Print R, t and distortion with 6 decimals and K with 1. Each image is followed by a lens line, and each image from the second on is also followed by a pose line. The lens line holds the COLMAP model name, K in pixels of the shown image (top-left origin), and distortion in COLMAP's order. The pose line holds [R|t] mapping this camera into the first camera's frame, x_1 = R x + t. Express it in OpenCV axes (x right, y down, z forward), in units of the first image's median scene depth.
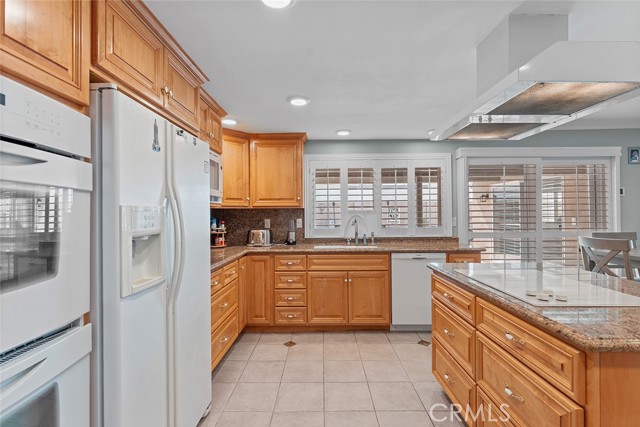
lens RADIAL K [[296.8, 0, 318.2], [0, 296.8, 209.2], [0, 0, 1]] dist [-0.005086, -0.001606]
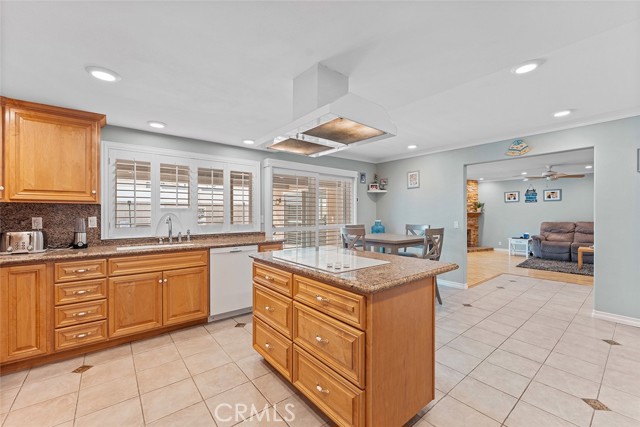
lens RADIAL K [[266.0, 0, 320.2], [0, 266.0, 213.0], [0, 0, 1]] dist [-0.002781, 0.000215]
pose [[0.768655, 0.008153, 0.639612, -0.059404], [-0.013047, 0.999911, 0.002933, 0.013328], [-0.639531, -0.010599, 0.768692, 0.022803]]
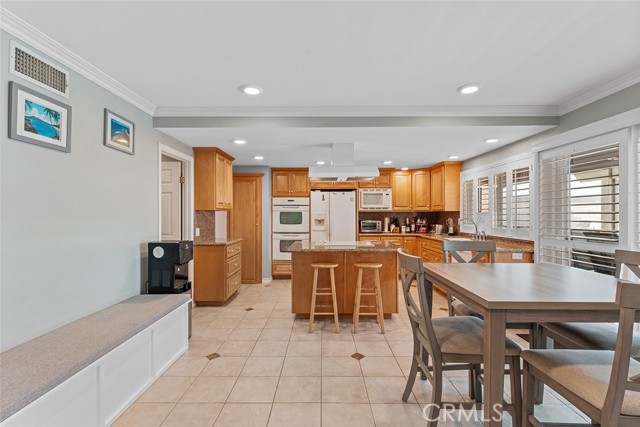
lens RADIAL K [[296.8, 0, 316.0], [0, 296.8, 214.1], [0, 0, 1]] dist [-0.005086, -0.001606]
pose [[-0.010932, 0.004295, -0.999931, 1.625317], [0.017268, 0.999842, 0.004106, -0.005834], [0.999791, -0.017222, -0.011004, 0.399910]]
